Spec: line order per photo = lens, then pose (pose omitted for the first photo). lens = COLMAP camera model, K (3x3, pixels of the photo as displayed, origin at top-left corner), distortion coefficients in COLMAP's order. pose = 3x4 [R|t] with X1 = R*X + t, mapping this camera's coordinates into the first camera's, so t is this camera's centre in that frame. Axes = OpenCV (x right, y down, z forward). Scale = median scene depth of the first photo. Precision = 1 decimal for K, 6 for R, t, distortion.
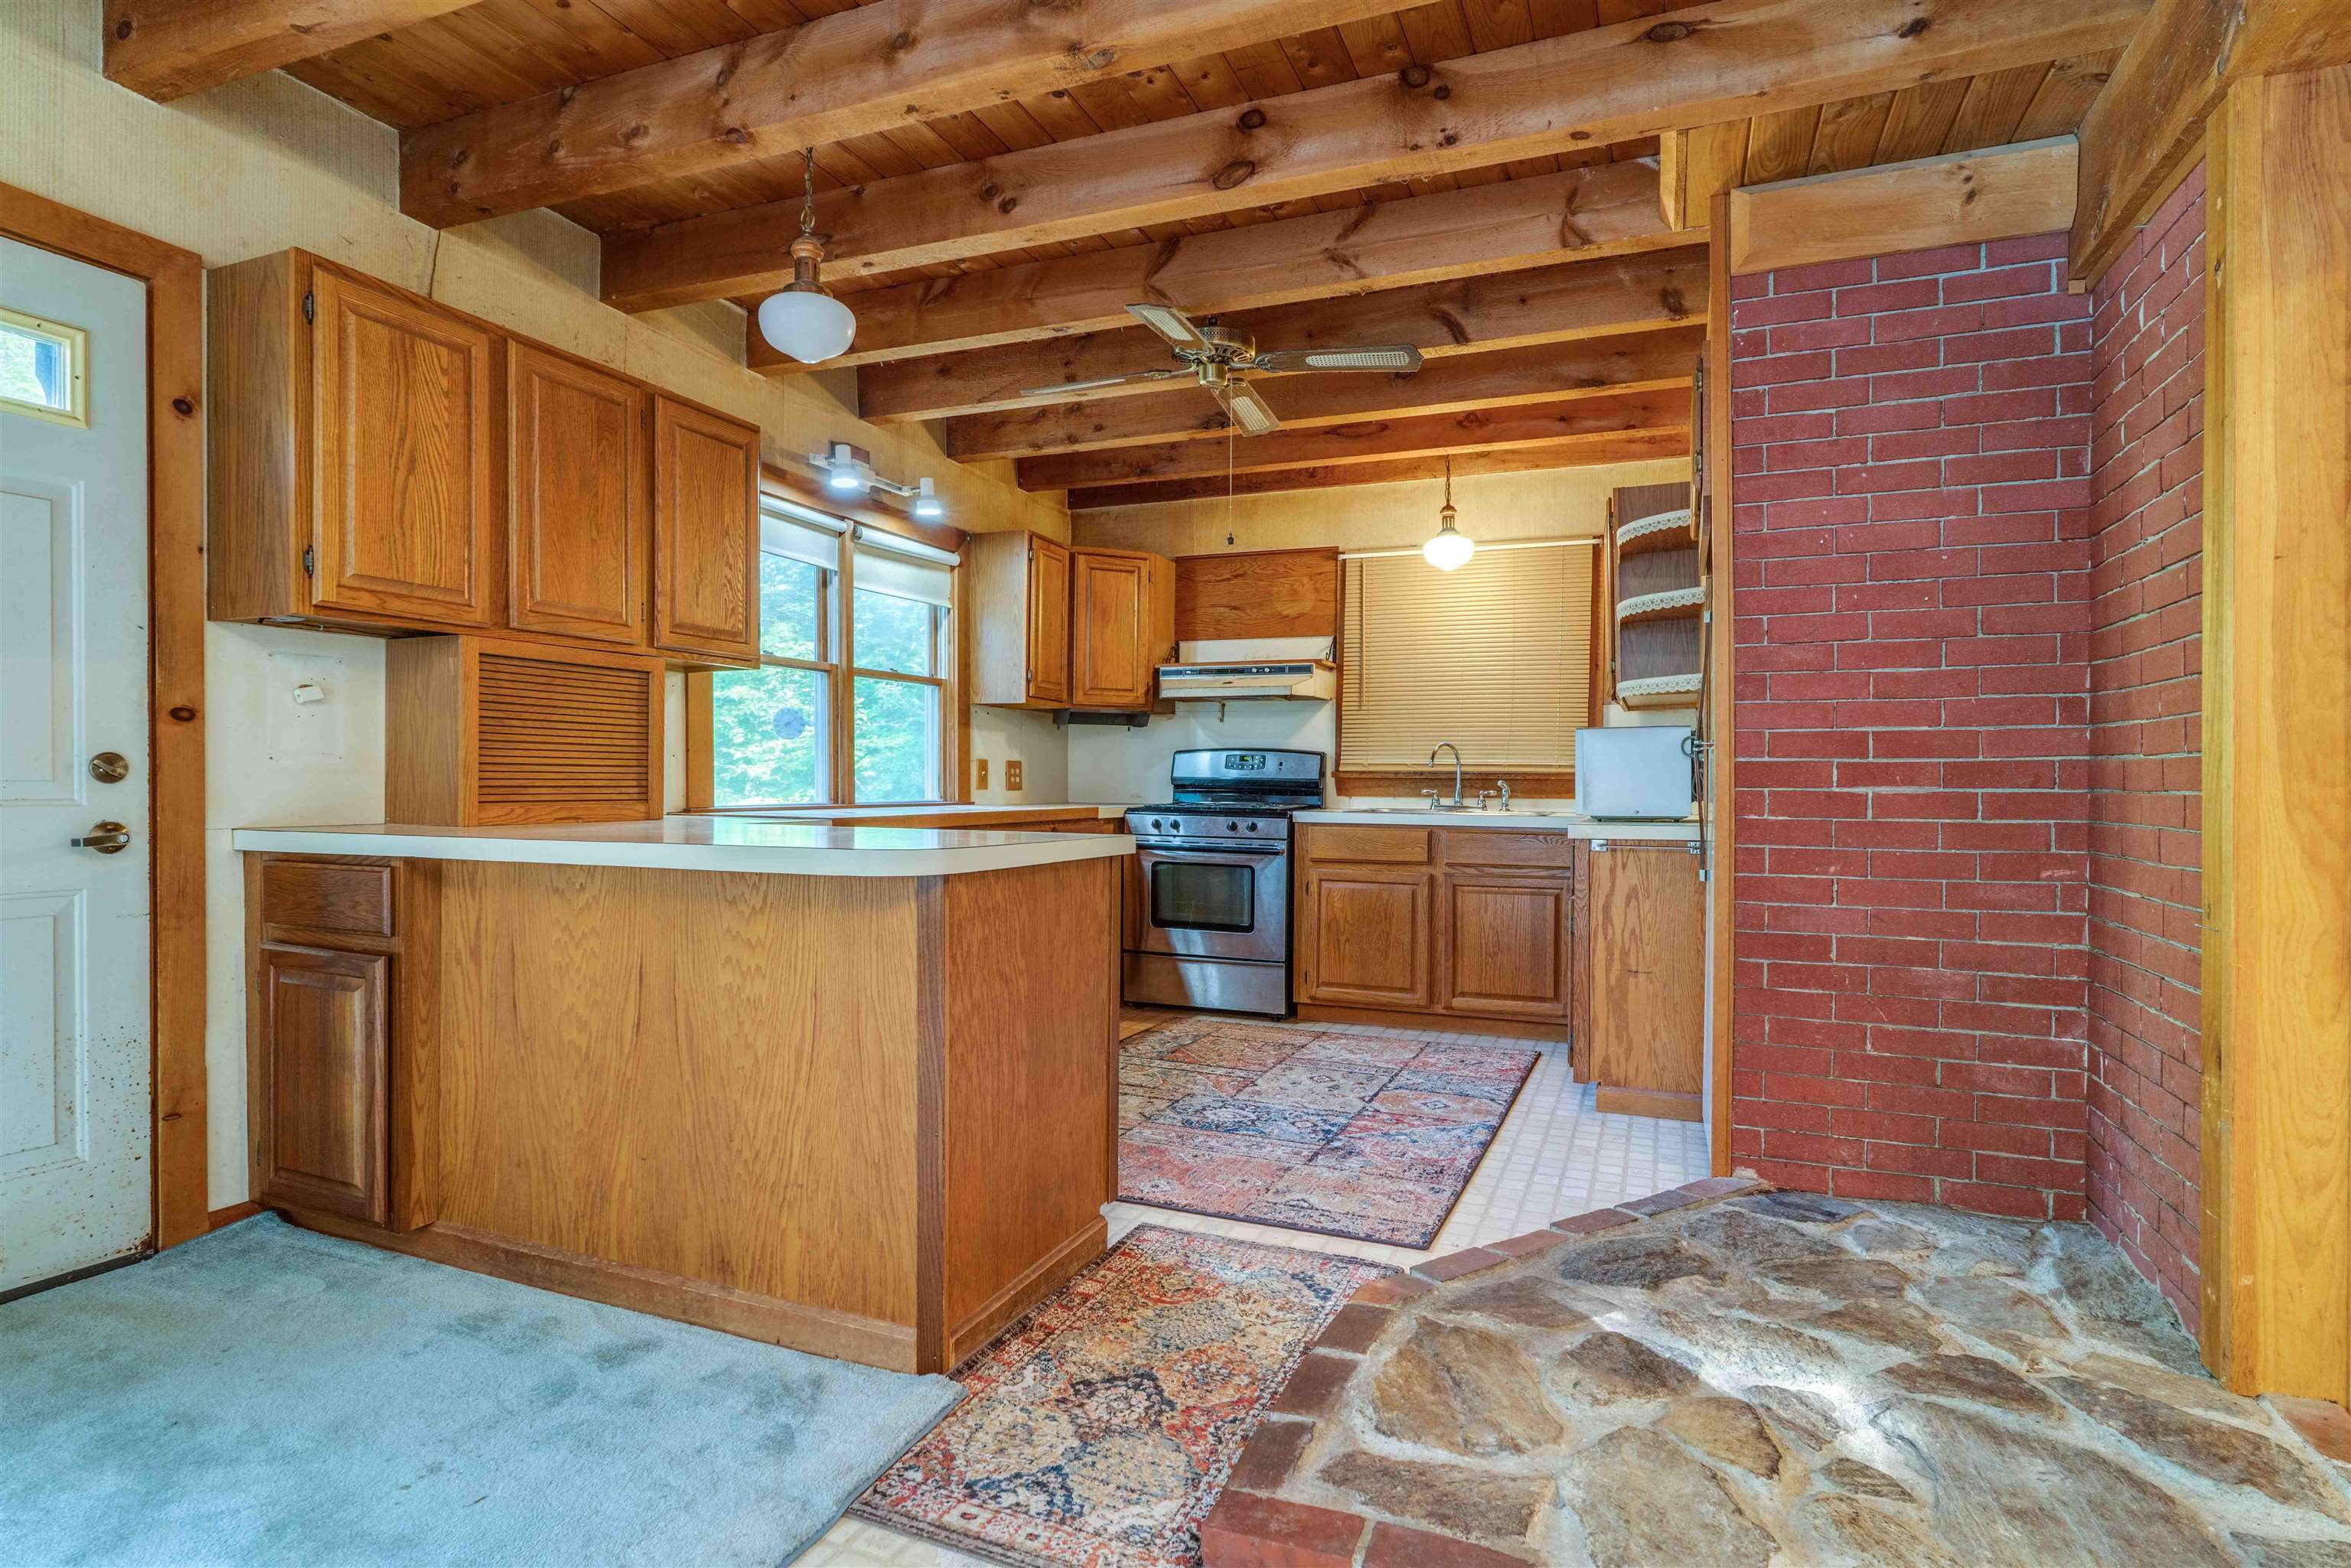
lens RADIAL K [[1195.3, 0, 1176.6], [0, 1195.3, 788.0], [0, 0, 1]] dist [-0.010477, 0.006191]
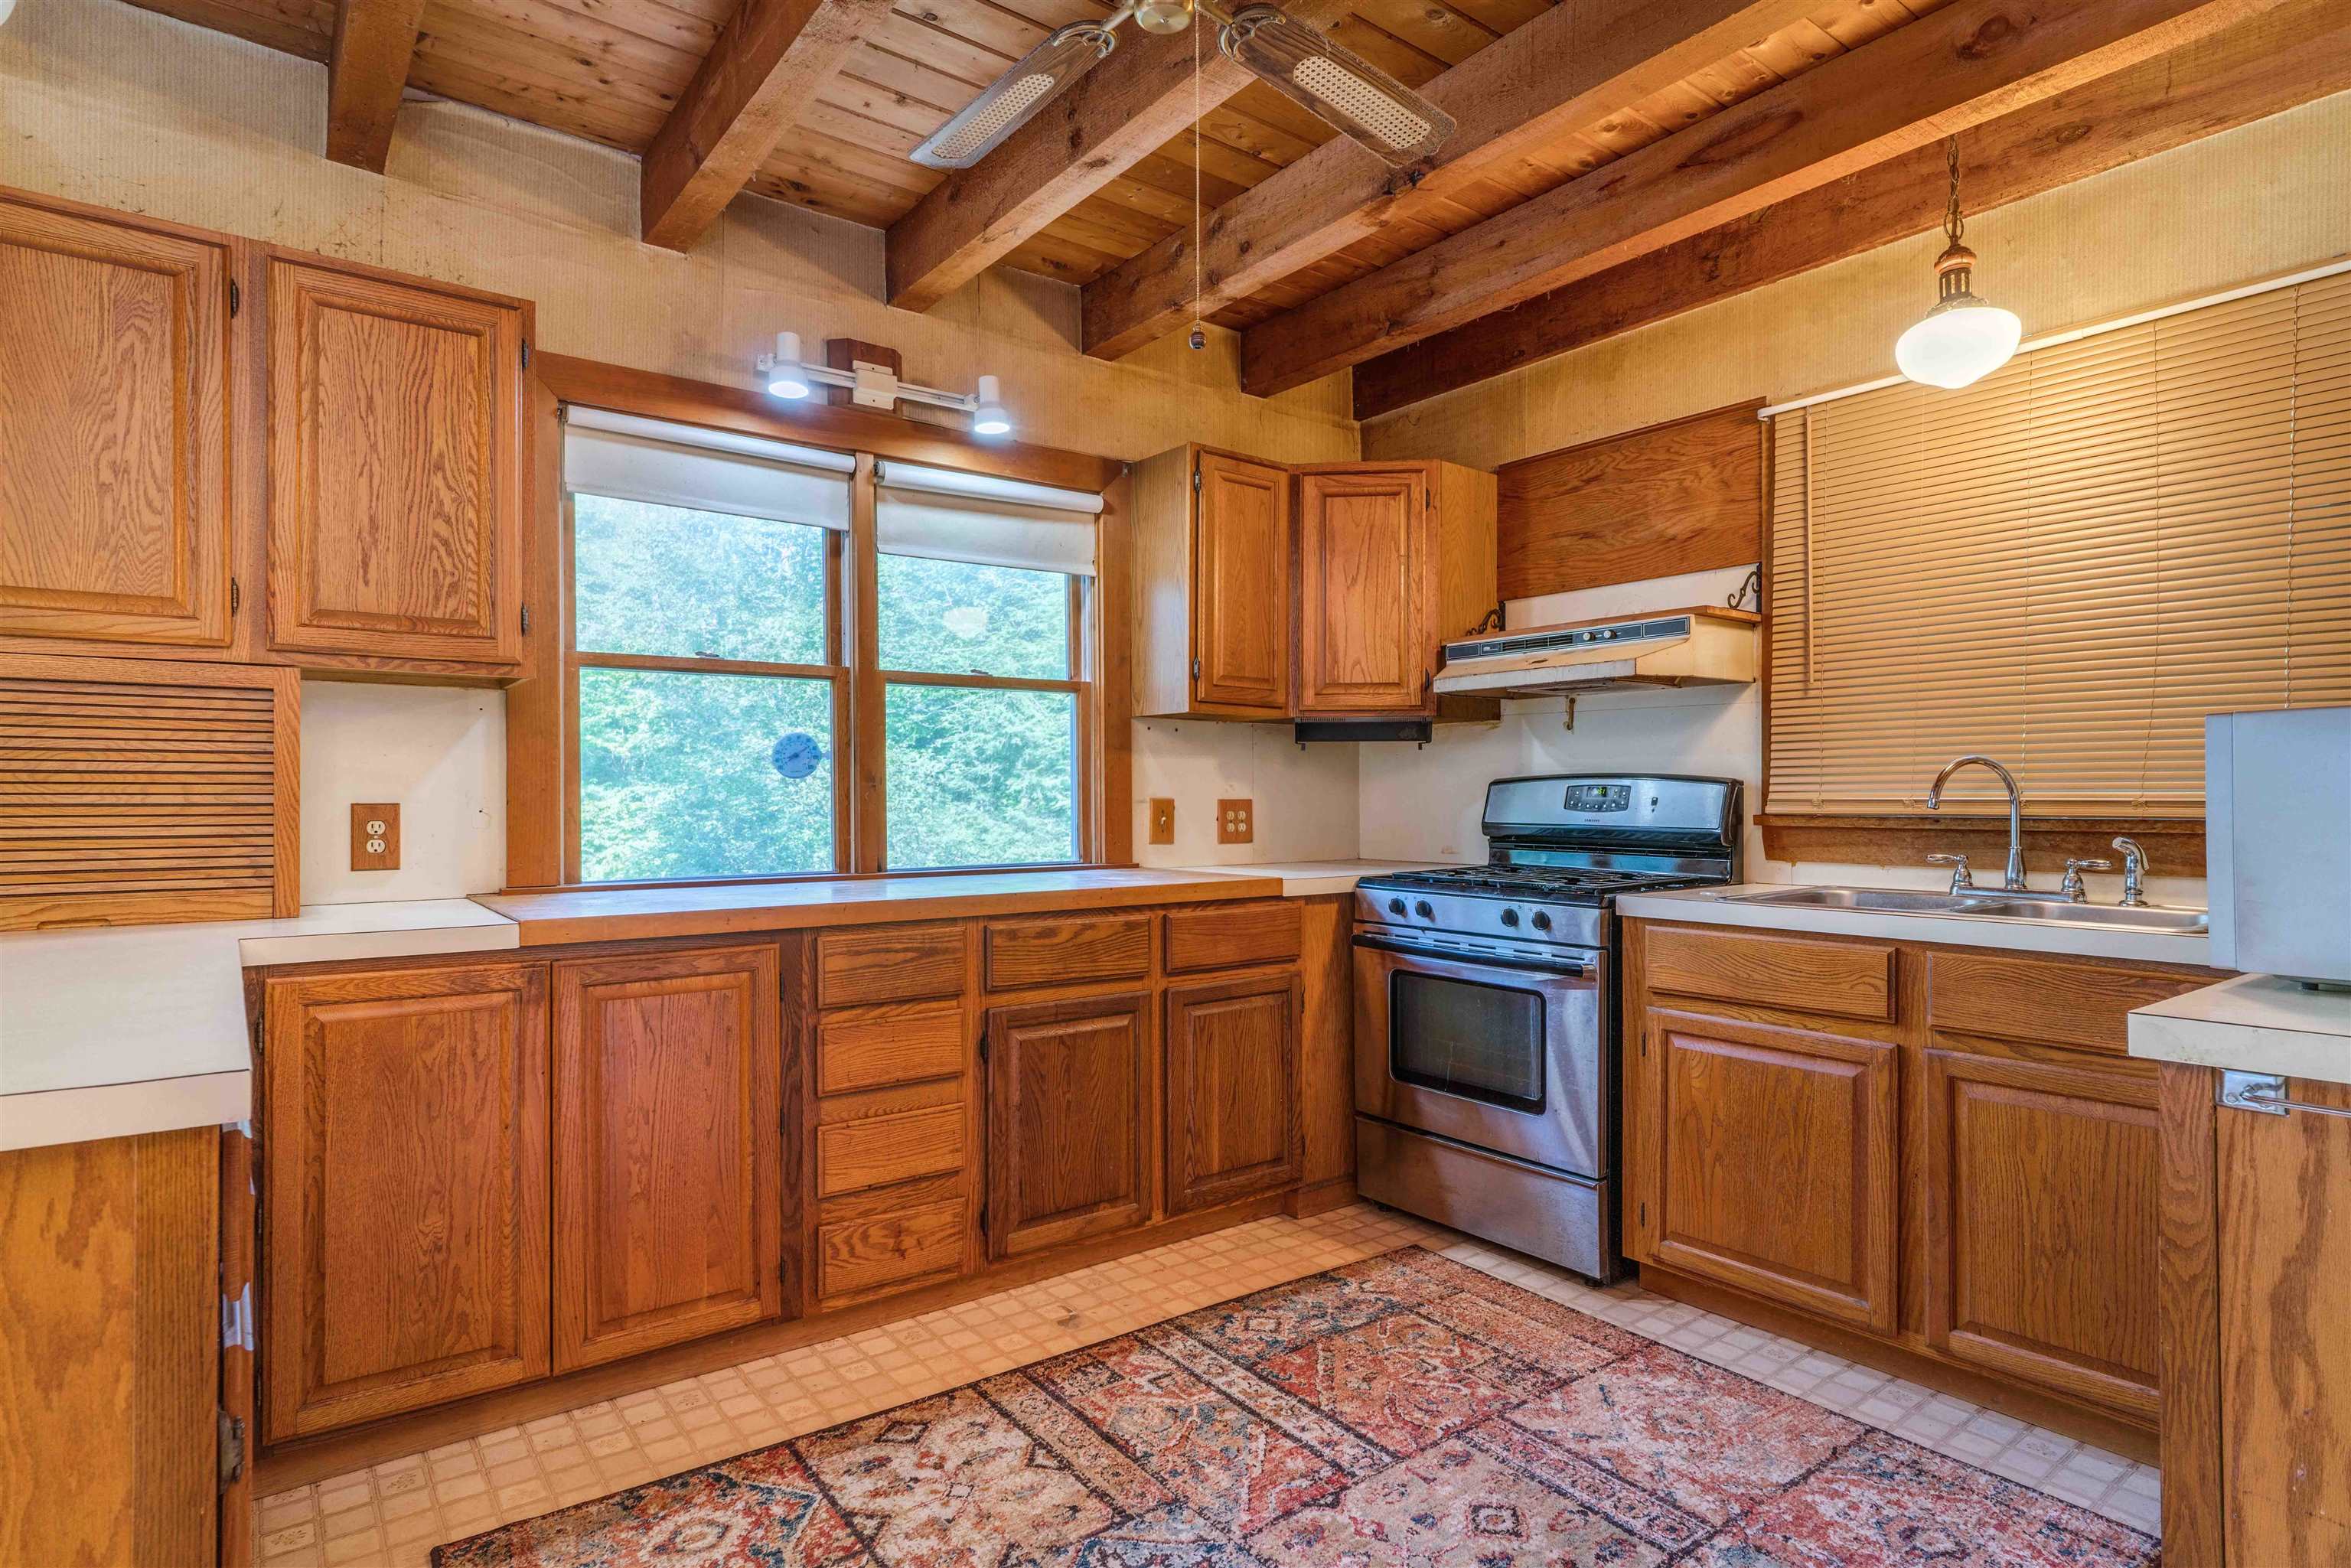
lens RADIAL K [[1237.4, 0, 1161.6], [0, 1237.4, 788.0], [0, 0, 1]] dist [-0.022775, 0.000254]
pose [[0.861872, -0.013243, -0.506952, 0.219559], [0.004474, 0.999819, -0.018513, -0.020192], [0.507106, 0.013688, 0.861775, 0.471456]]
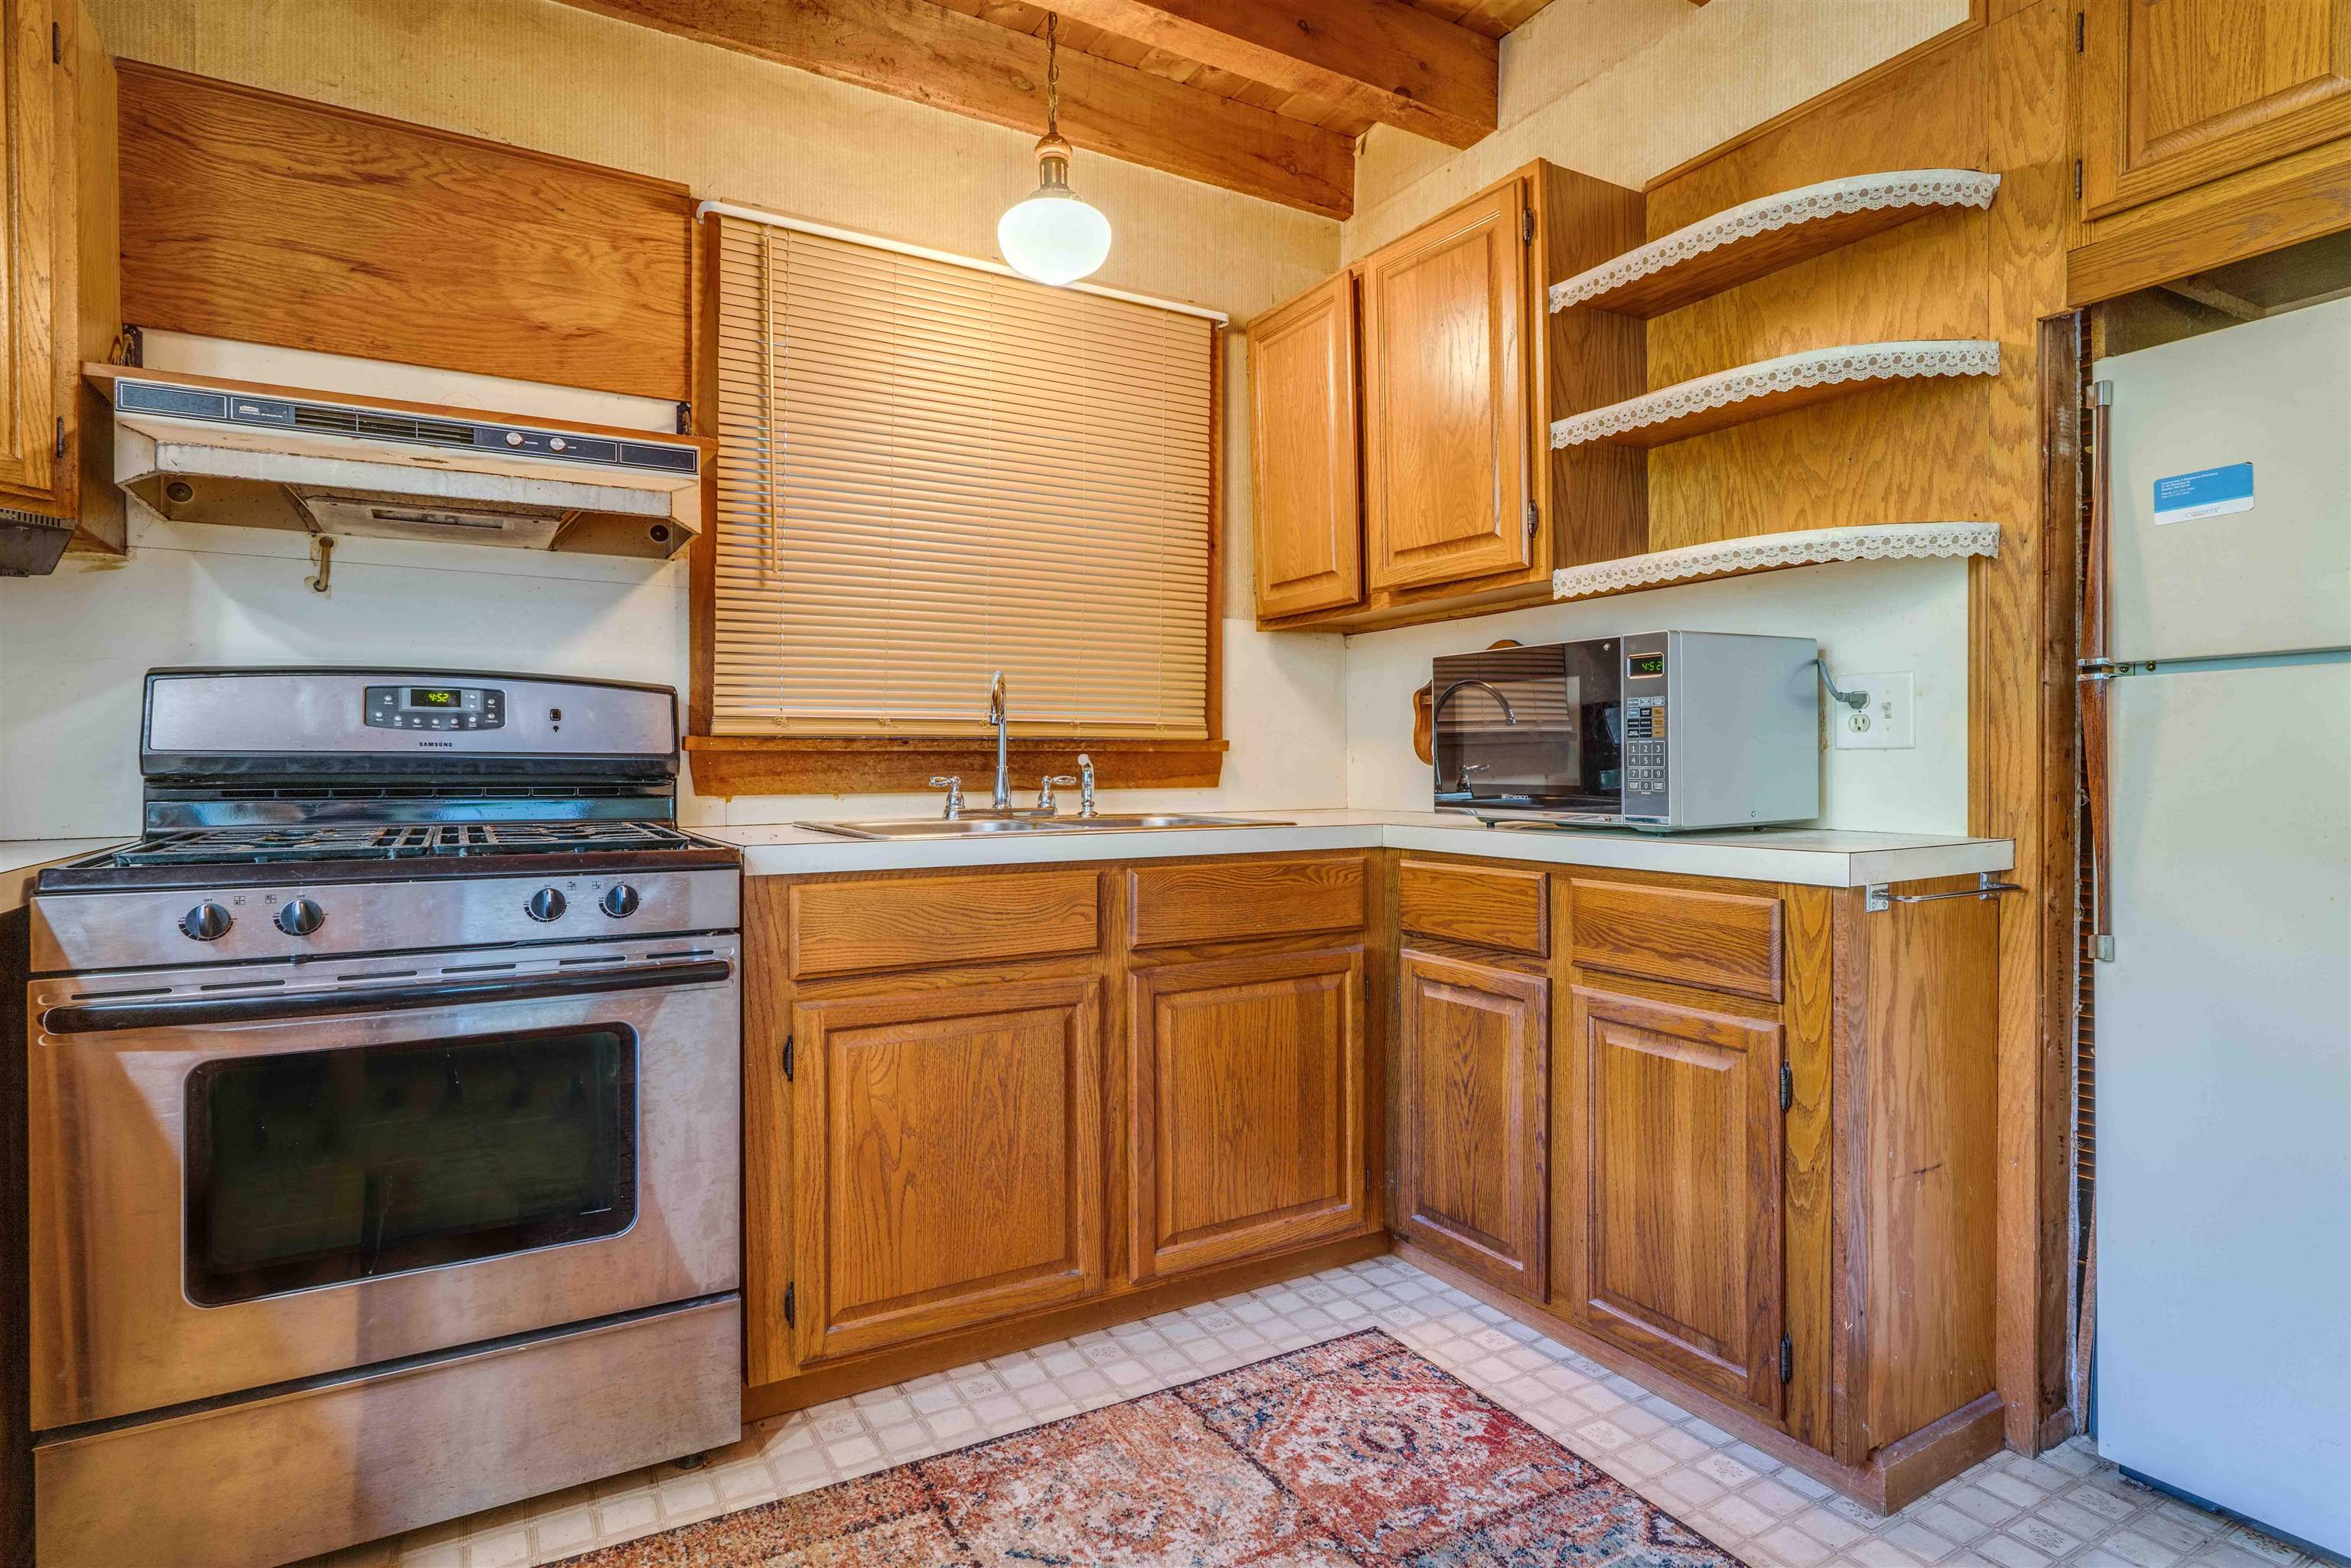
lens RADIAL K [[1195.3, 0, 1186.1], [0, 1195.3, 770.9], [0, 0, 1]] dist [-0.010477, 0.006191]
pose [[0.597740, -0.015358, 0.801543, -0.112769], [0.013380, 0.999868, 0.009180, -0.004178], [-0.801579, 0.005237, 0.597866, 0.757095]]
